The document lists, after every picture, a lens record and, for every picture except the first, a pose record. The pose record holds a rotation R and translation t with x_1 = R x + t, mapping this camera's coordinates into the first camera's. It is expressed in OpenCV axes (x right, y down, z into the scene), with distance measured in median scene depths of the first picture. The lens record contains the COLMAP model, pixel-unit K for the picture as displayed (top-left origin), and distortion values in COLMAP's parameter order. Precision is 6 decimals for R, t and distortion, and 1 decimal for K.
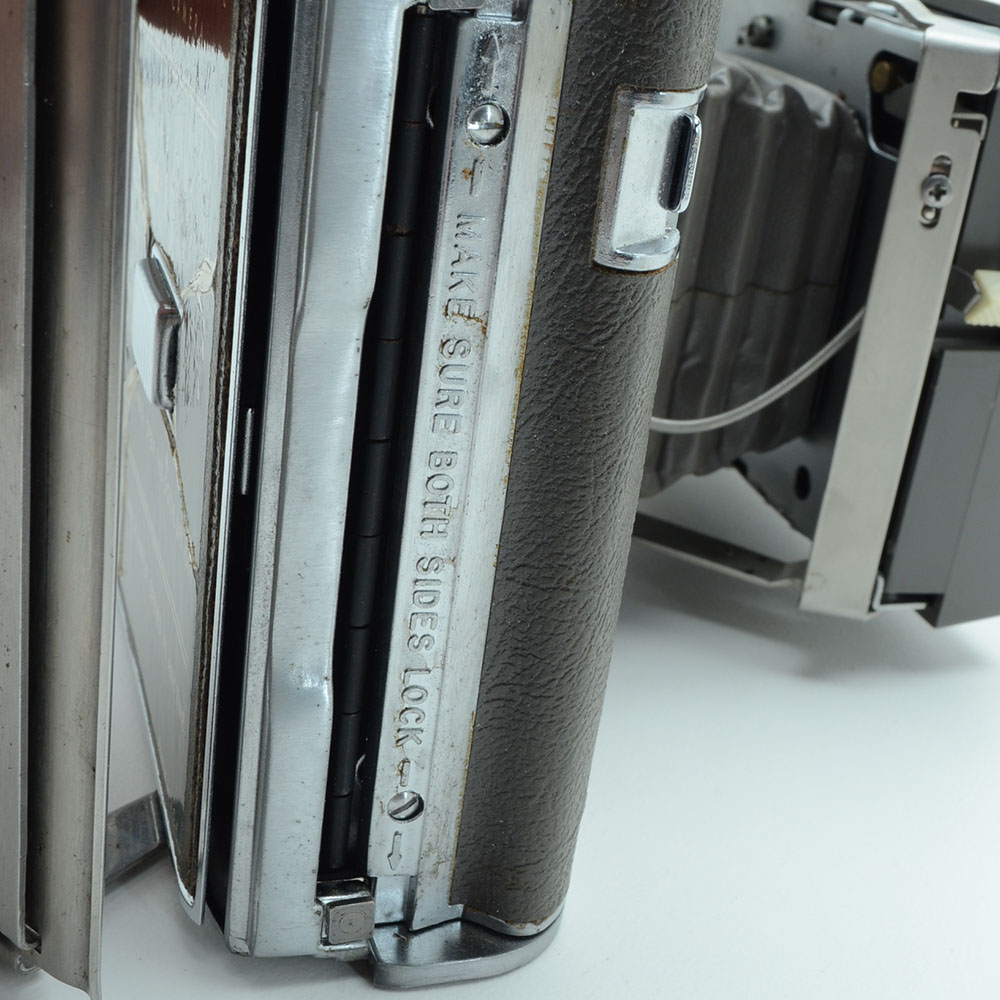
lens RADIAL K [[1692.6, 0, 500.0], [0, 1692.6, 500.0], [0, 0, 1]] dist [-0.057418, -0.019213]
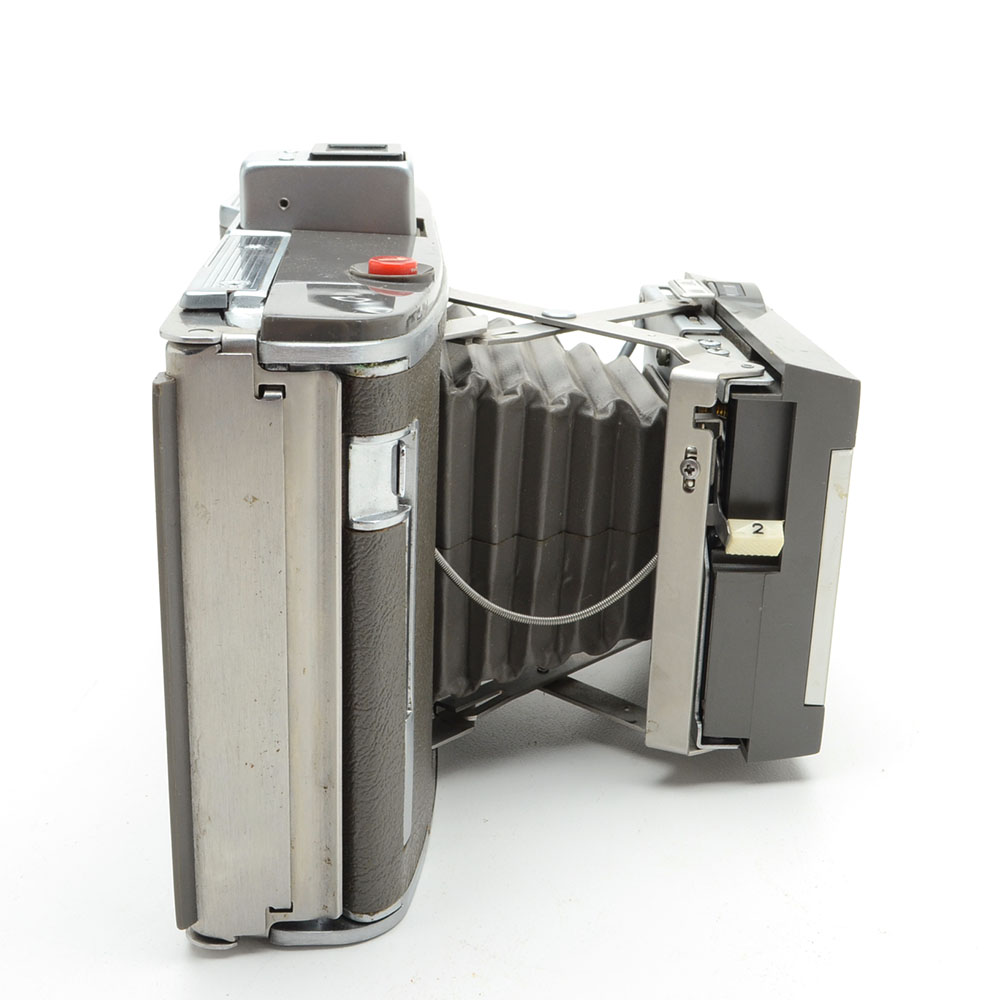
lens RADIAL K [[1551.1, 0, 500.0], [0, 1551.1, 500.0], [0, 0, 1]] dist [-0.034634, -0.023246]
pose [[0.954549, -0.007761, -0.297954, 0.506263], [-0.029775, 0.992177, -0.121233, 0.021685], [0.296565, 0.124594, 0.946850, -0.386194]]
